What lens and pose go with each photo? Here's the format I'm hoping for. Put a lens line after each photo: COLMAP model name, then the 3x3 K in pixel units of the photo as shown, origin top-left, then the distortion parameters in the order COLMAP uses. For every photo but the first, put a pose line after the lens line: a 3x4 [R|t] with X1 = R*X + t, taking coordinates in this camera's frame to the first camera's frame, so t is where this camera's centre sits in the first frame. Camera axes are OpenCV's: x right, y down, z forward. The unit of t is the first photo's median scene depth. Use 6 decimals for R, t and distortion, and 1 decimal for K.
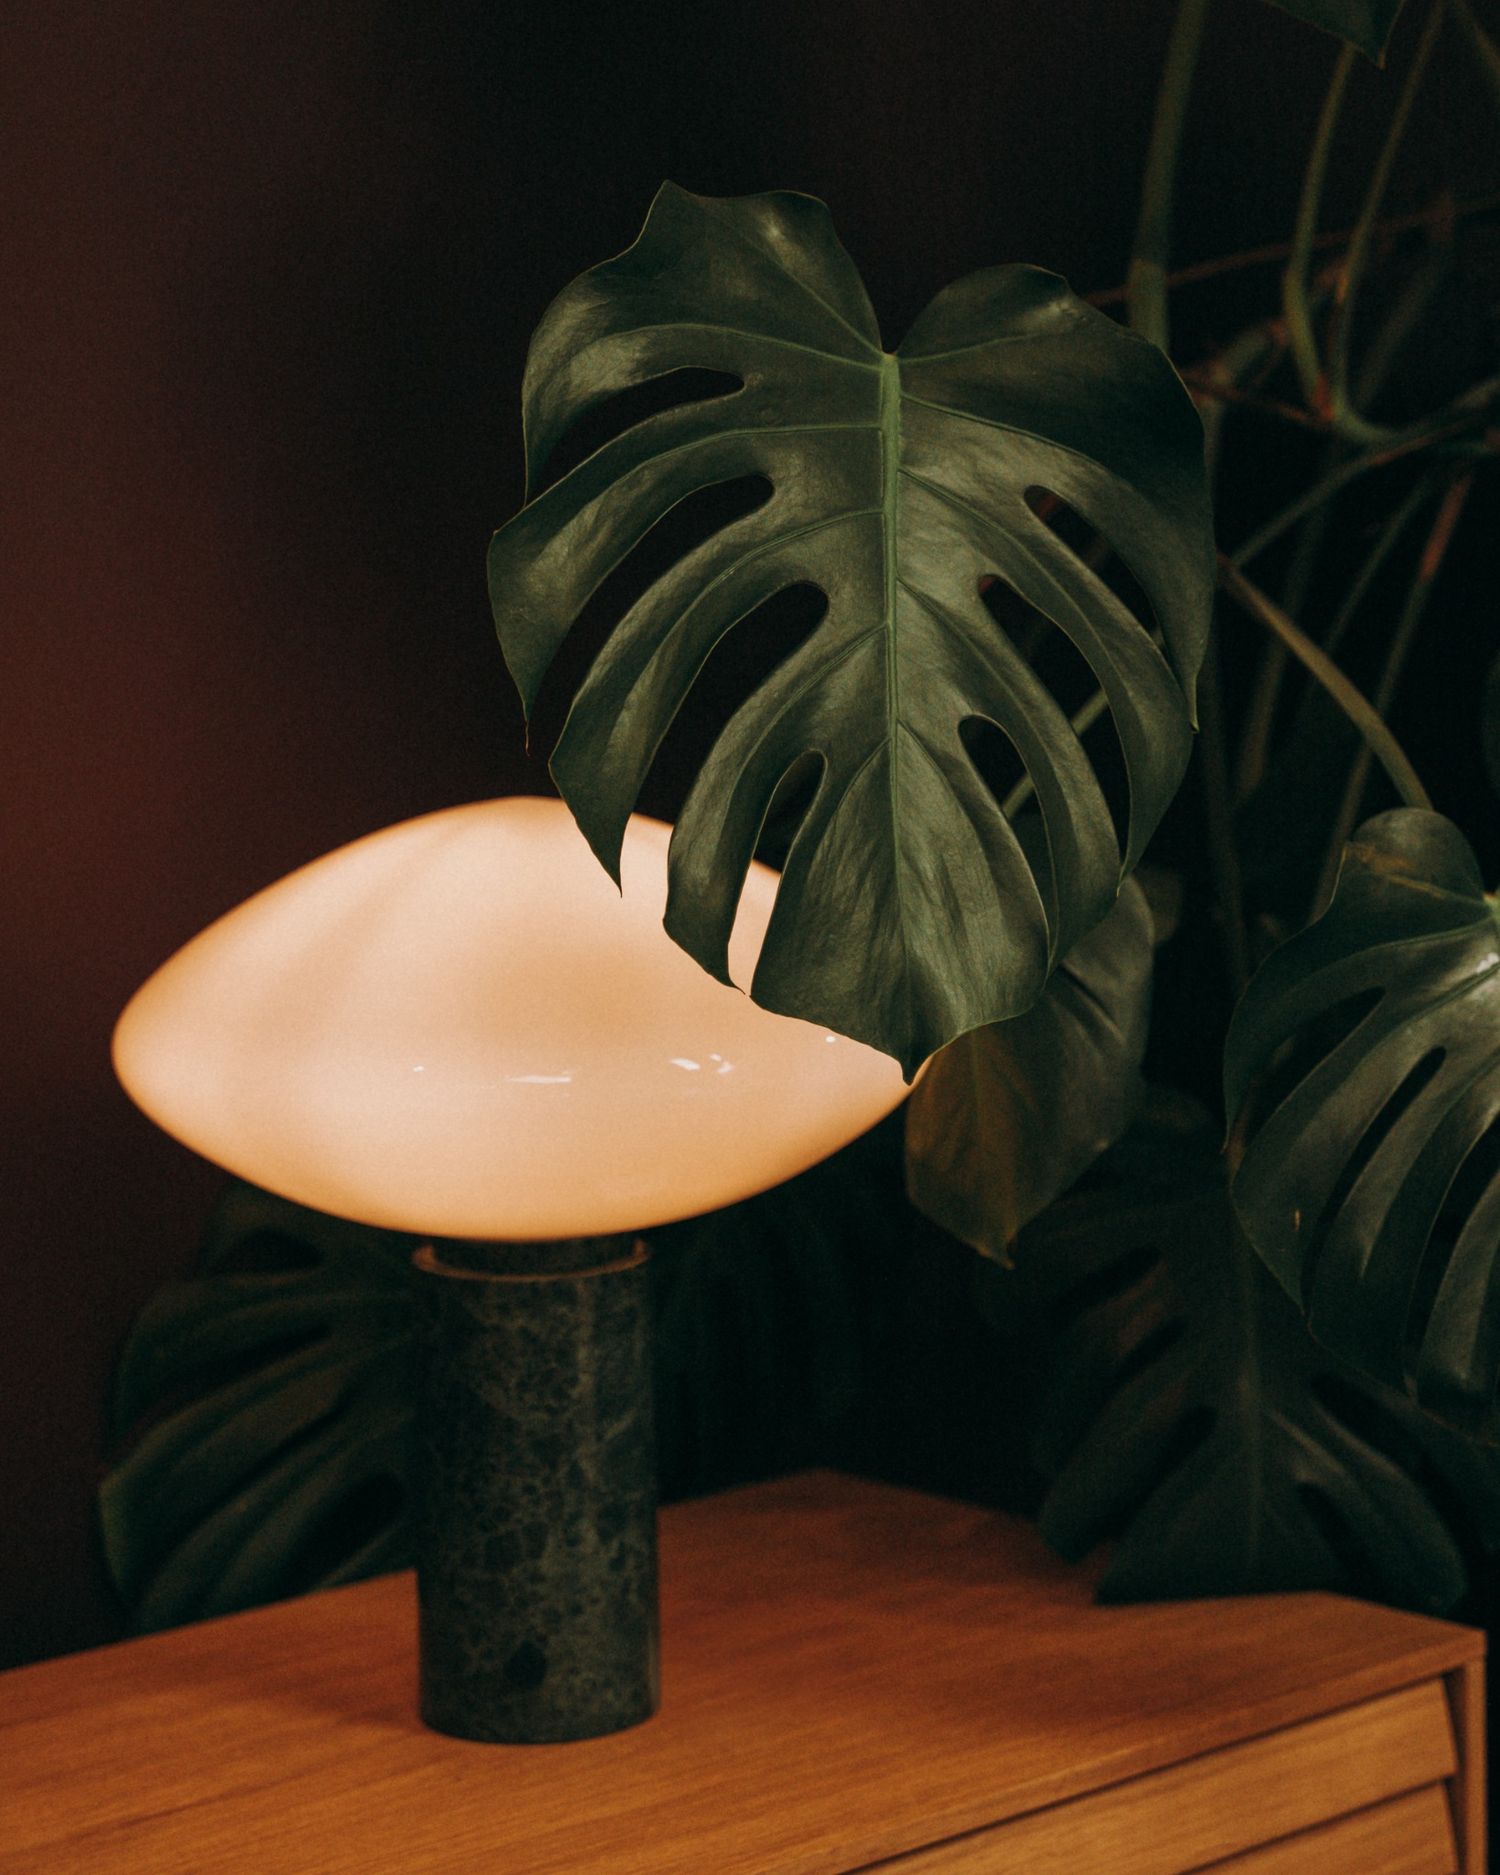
lens RADIAL K [[4254.2, 0, 663.3], [0, 4254.2, 938.7], [0, 0, 1]] dist [0.149945, 0.019212]
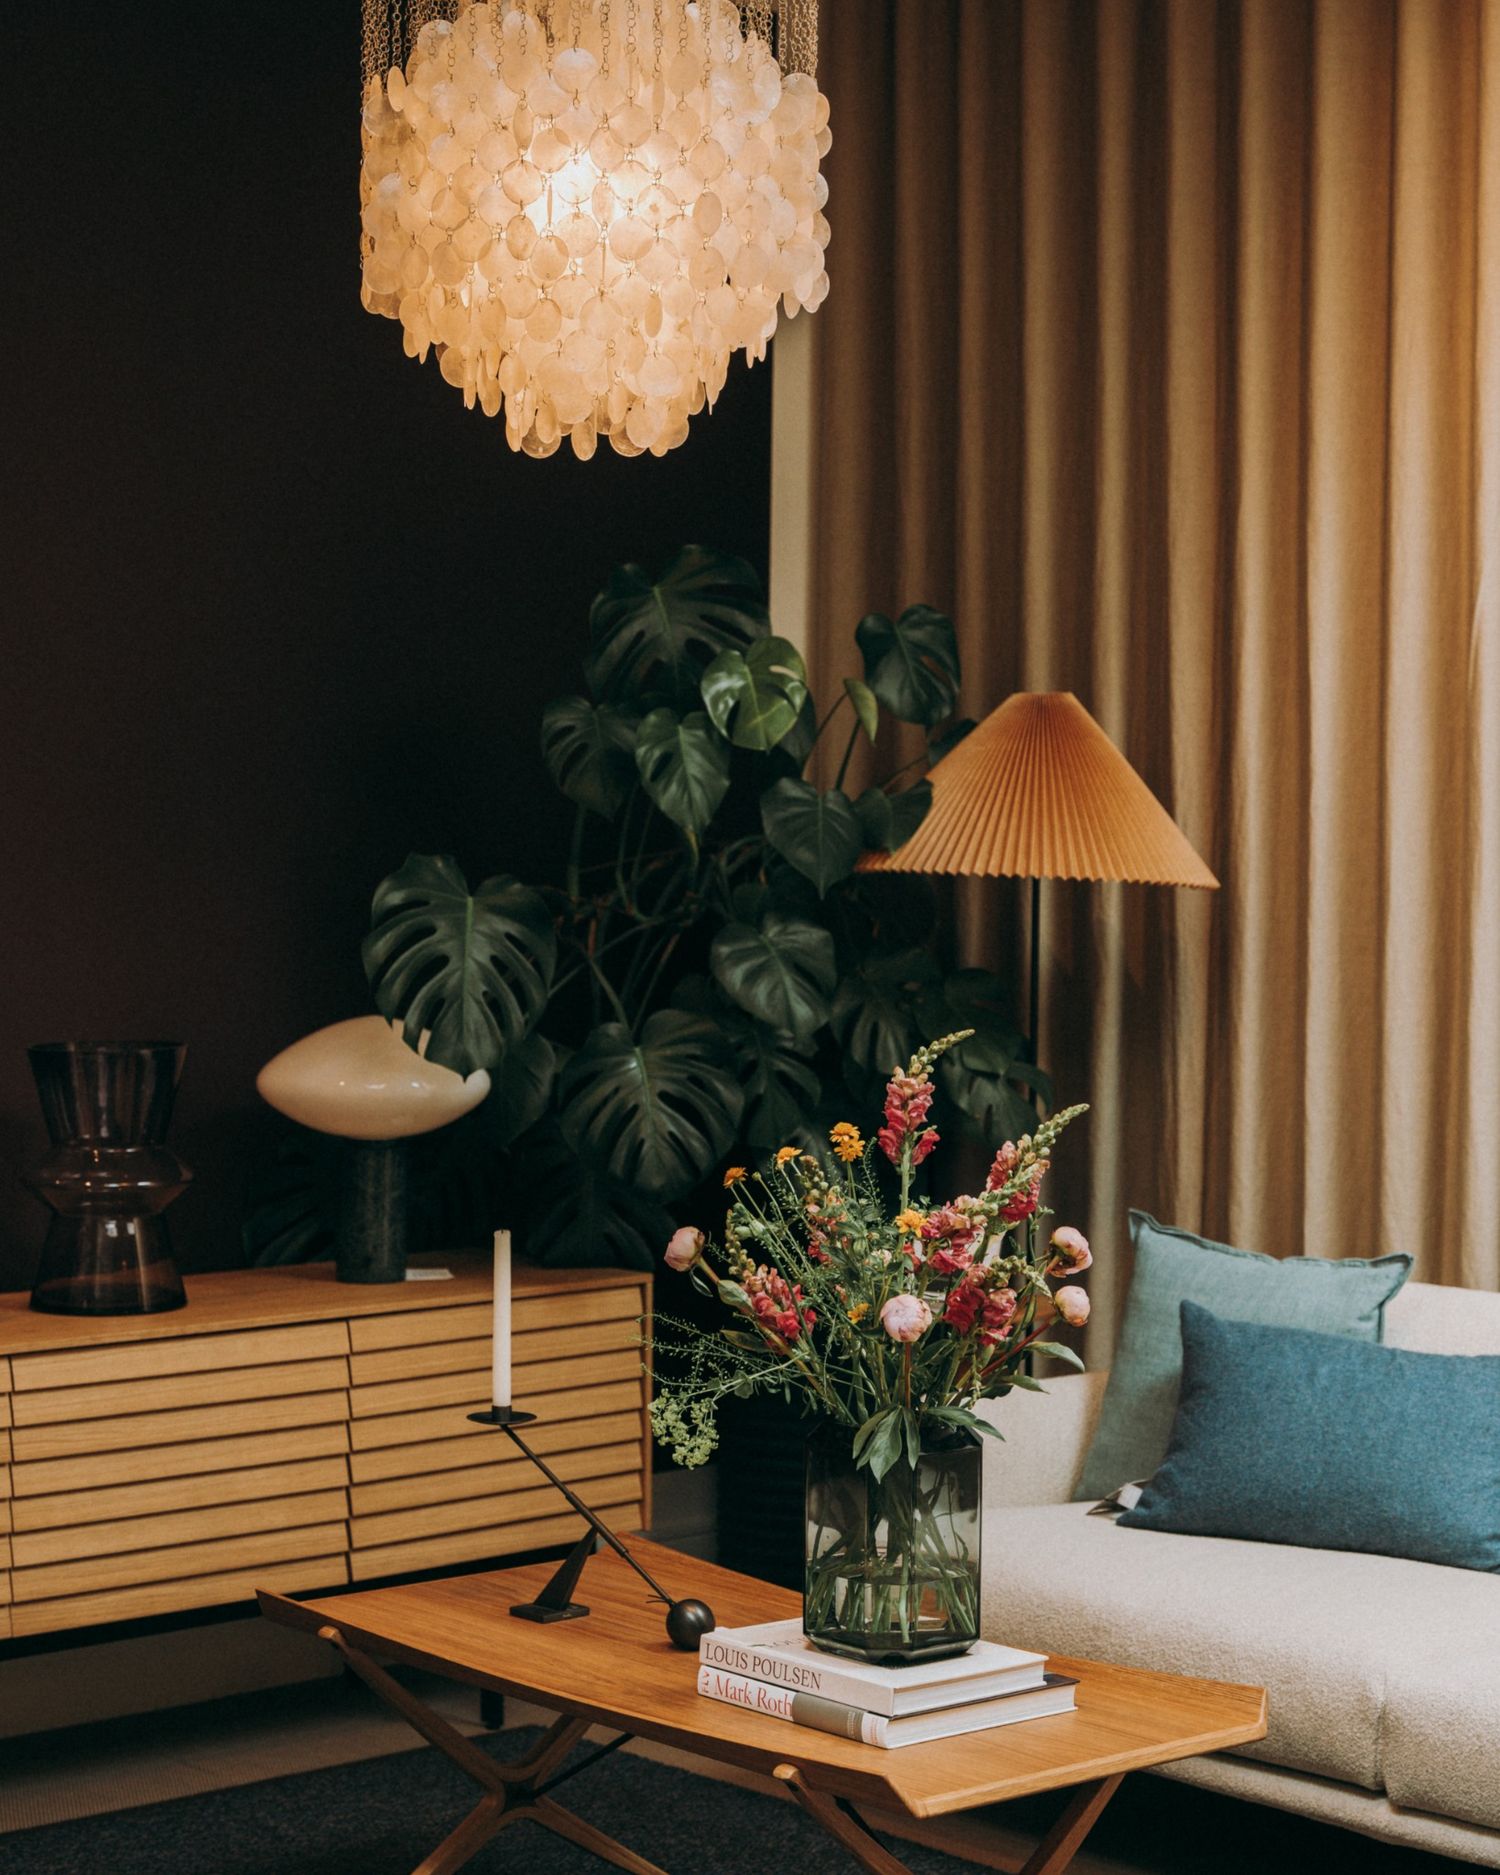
lens RADIAL K [[4254.2, 0, 663.3], [0, 4254.2, 938.7], [0, 0, 1]] dist [0.149945, 0.019212]
pose [[0.999335, 0.035020, -0.010194, 0.270860], [-0.035835, 0.994777, -0.095570, 0.265011], [0.006794, 0.095872, 0.995370, -2.856053]]
